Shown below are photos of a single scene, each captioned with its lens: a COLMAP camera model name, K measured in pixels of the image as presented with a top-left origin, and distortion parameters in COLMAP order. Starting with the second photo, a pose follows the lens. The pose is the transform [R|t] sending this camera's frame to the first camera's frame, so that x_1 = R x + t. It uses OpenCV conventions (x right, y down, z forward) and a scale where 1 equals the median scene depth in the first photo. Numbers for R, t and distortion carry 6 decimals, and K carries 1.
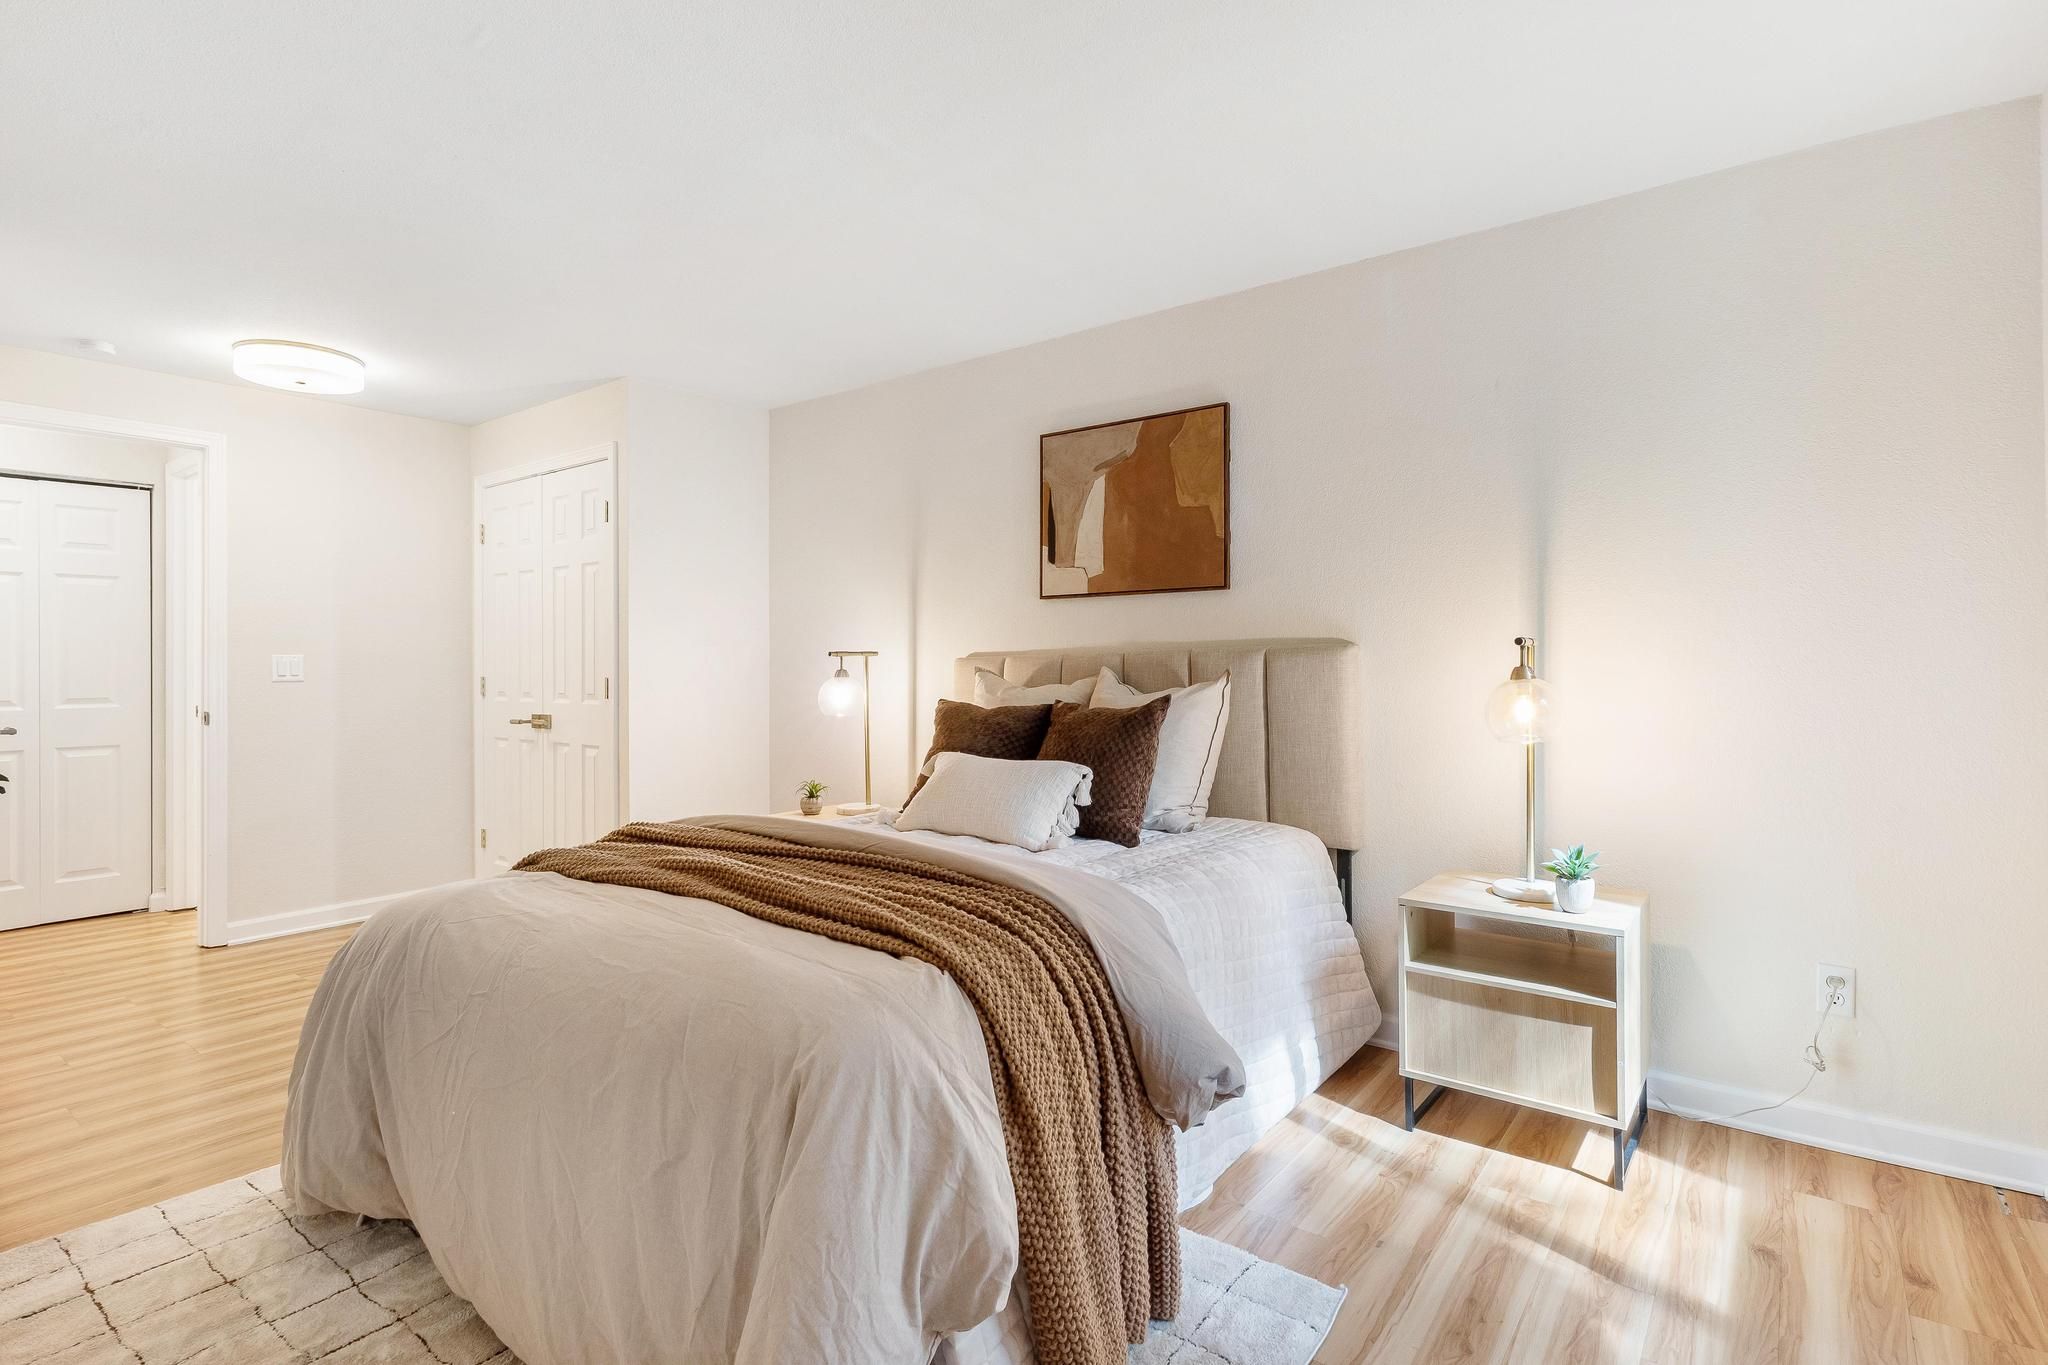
lens RADIAL K [[984.9, 0, 1023.9], [0, 984.9, 673.7], [0, 0, 1]] dist [0.003617, -0.000748]
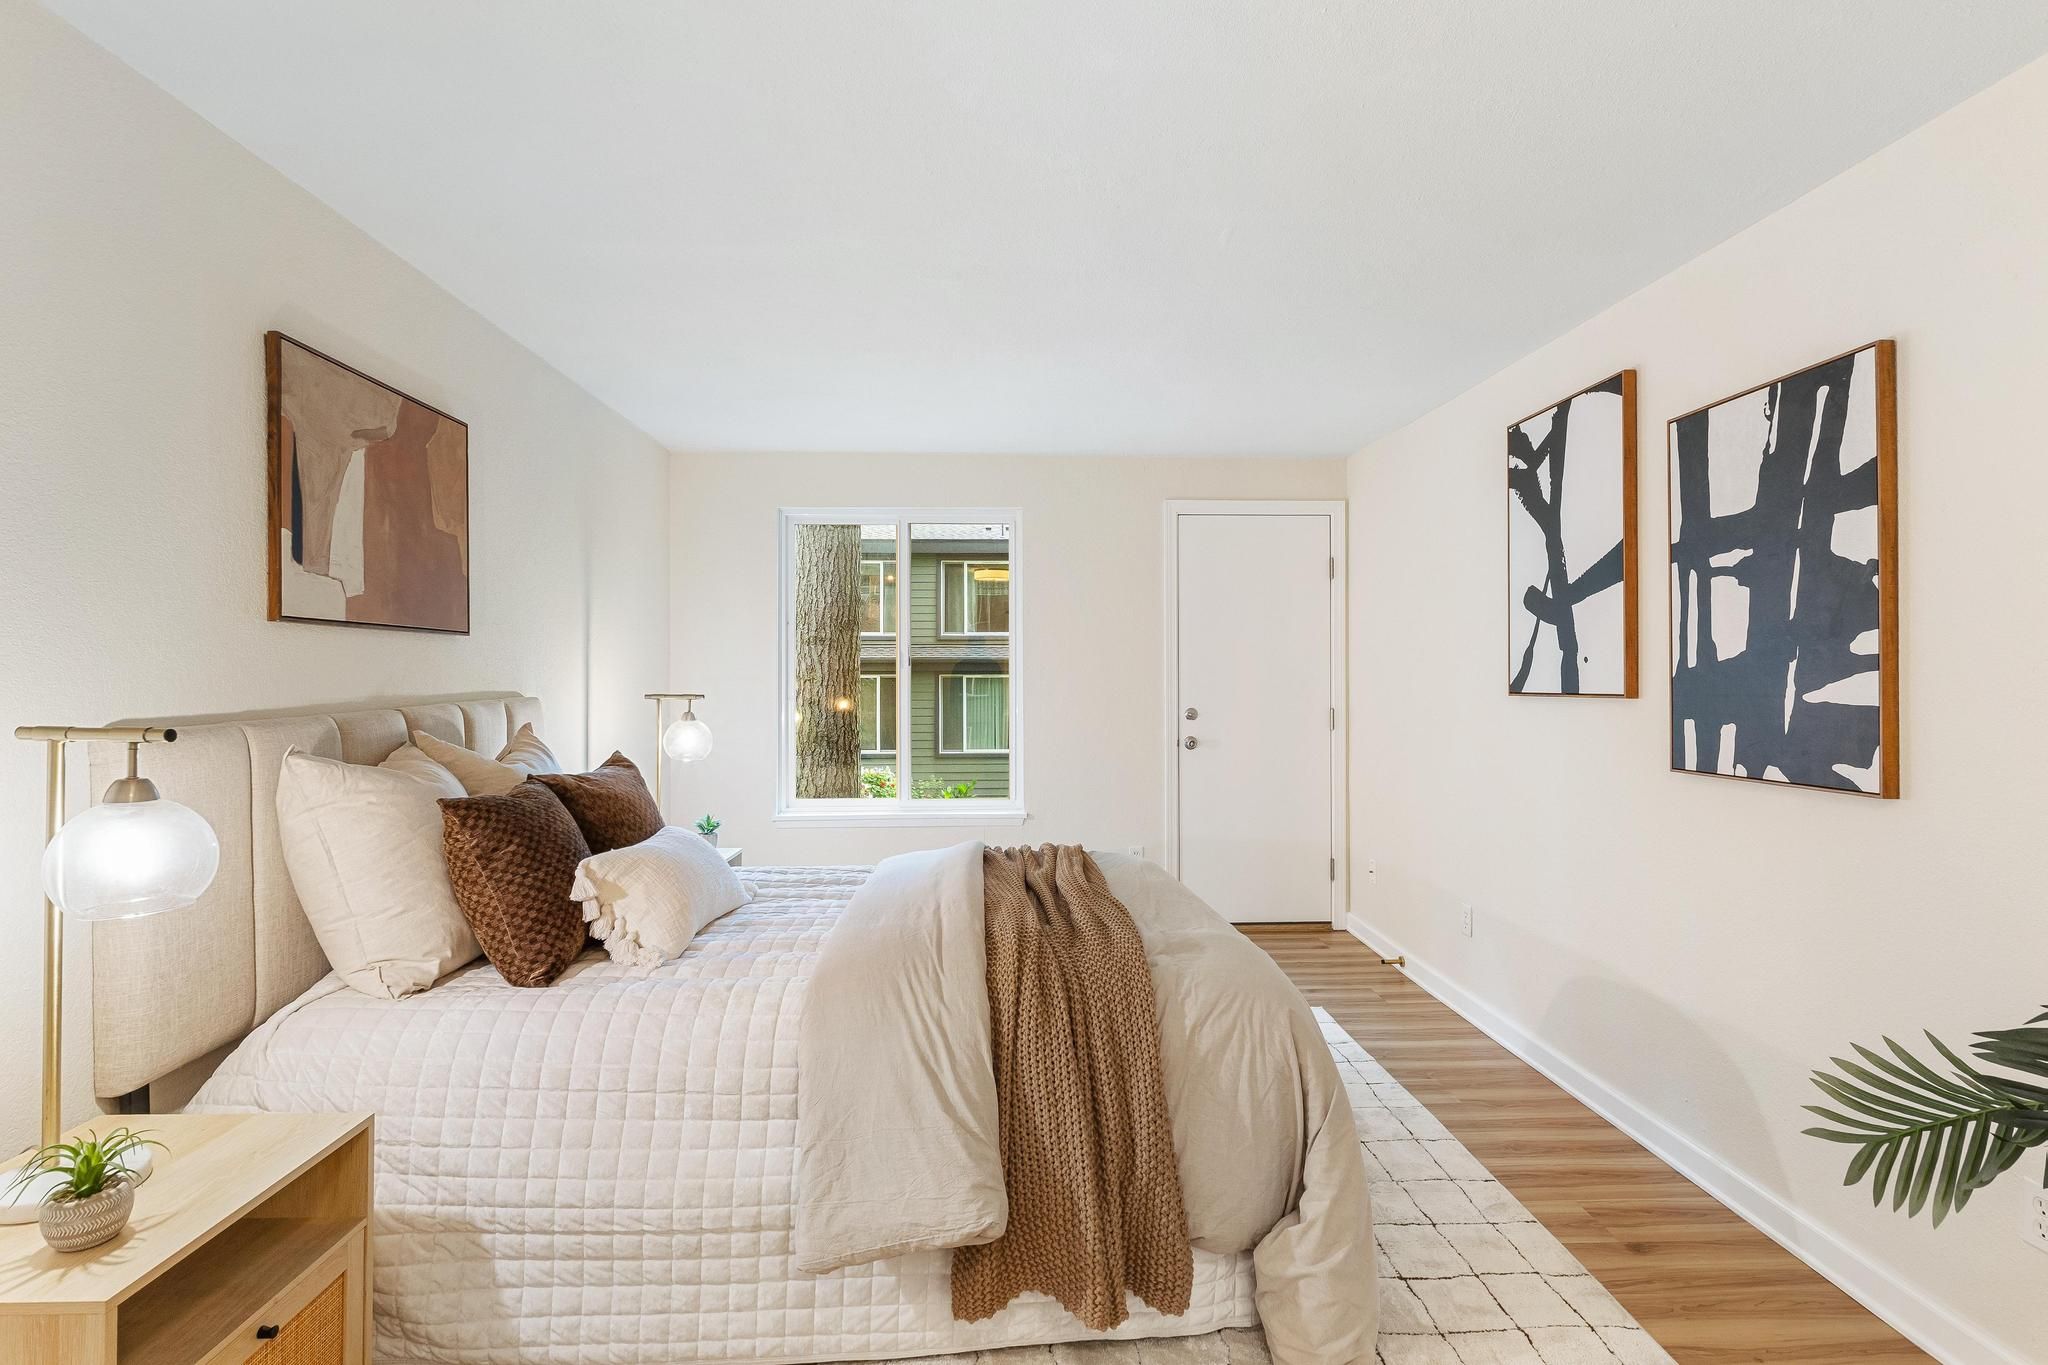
lens RADIAL K [[984.9, 0, 1027.1], [0, 984.9, 673.1], [0, 0, 1]] dist [0.003617, -0.000748]
pose [[-0.645947, 0.002414, 0.763379, -0.728939], [0.005643, 0.999983, 0.001613, -0.045653], [-0.763362, 0.005349, -0.645949, 1.085093]]
